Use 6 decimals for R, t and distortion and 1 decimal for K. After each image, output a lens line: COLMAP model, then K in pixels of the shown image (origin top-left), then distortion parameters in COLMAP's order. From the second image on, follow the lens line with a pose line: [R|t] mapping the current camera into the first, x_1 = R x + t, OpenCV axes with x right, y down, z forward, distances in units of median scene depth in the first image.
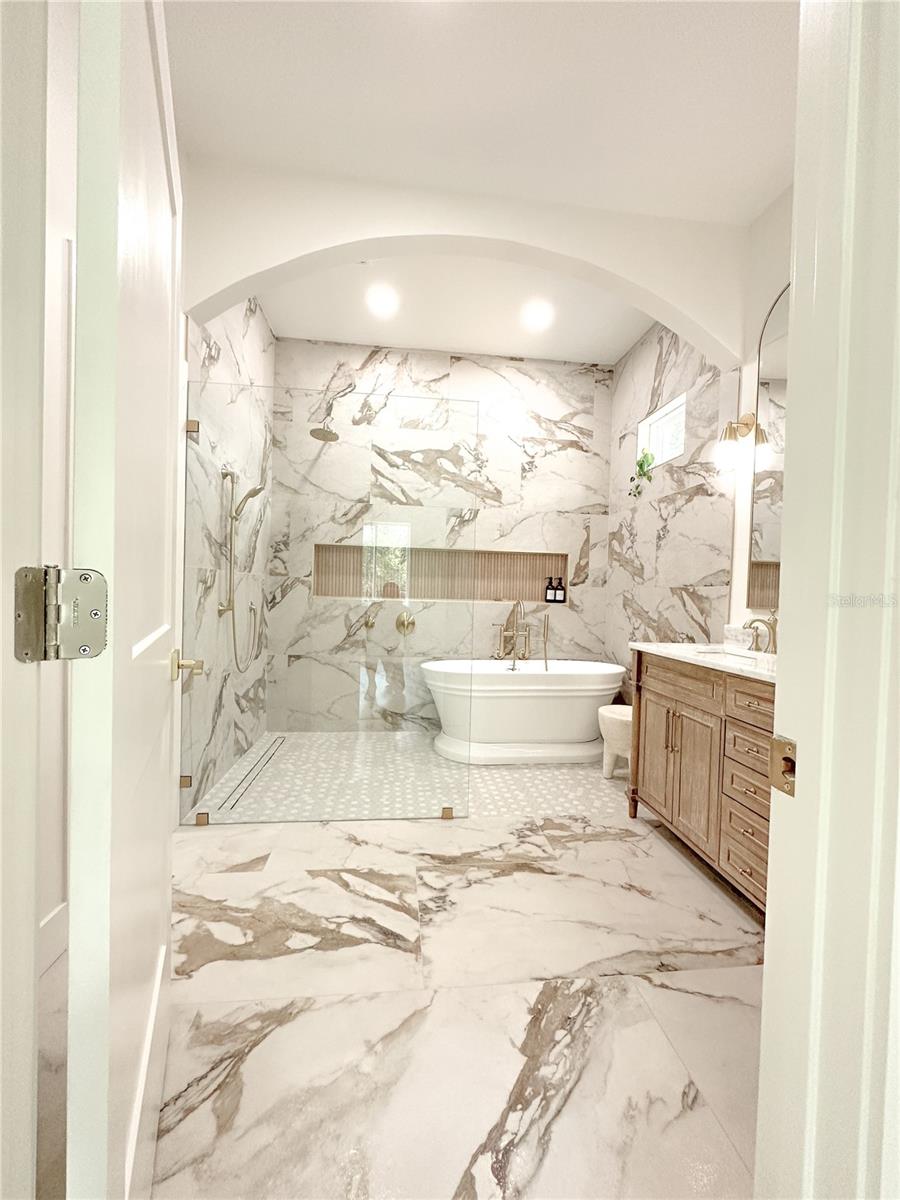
lens RADIAL K [[479.2, 0, 449.9], [0, 479.2, 600.4], [0, 0, 1]] dist [-0.004189, 0.001328]
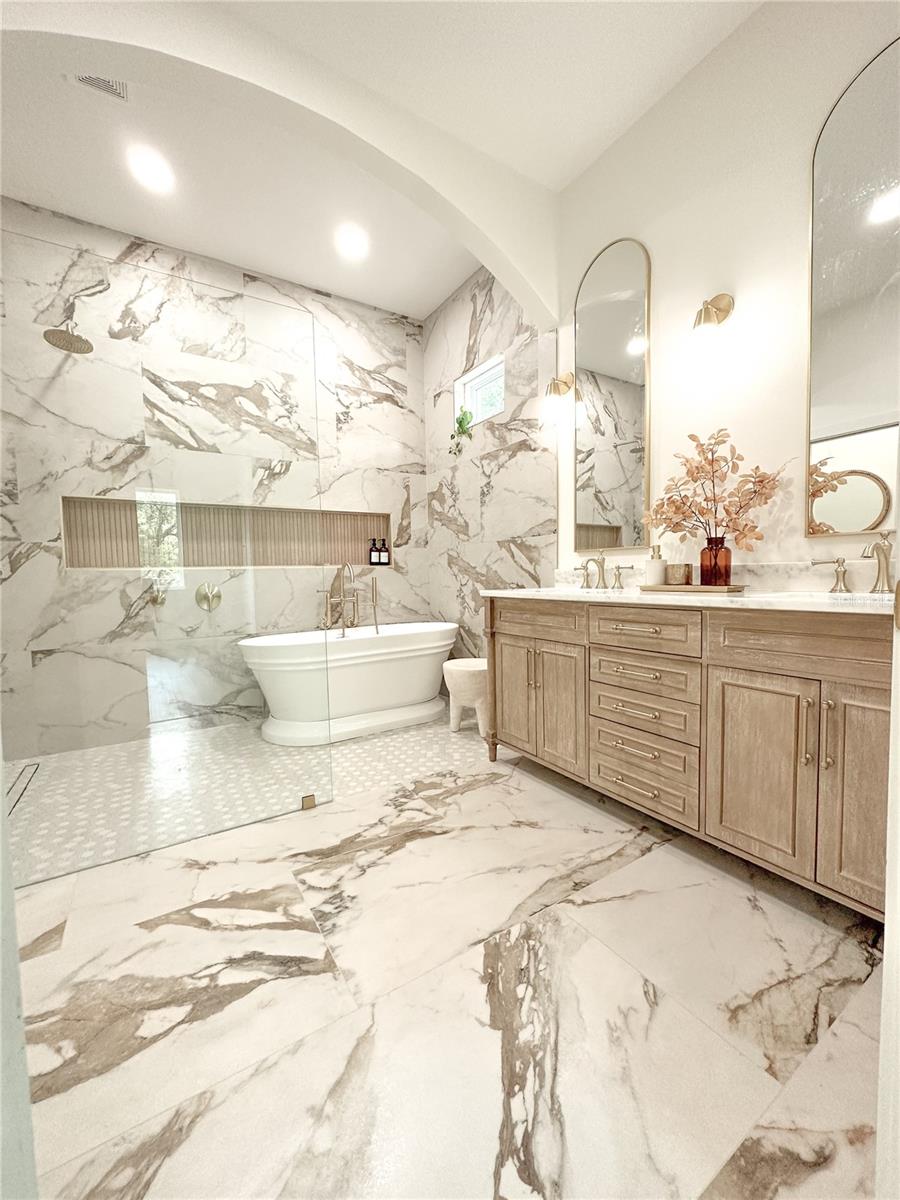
lens RADIAL K [[479.2, 0, 450.5], [0, 479.2, 601.2], [0, 0, 1]] dist [-0.004189, 0.001328]
pose [[0.898419, -0.071697, 0.433246, -0.105360], [0.053843, 0.997123, 0.053358, 0.047200], [-0.435825, -0.024611, 0.899695, 0.111653]]
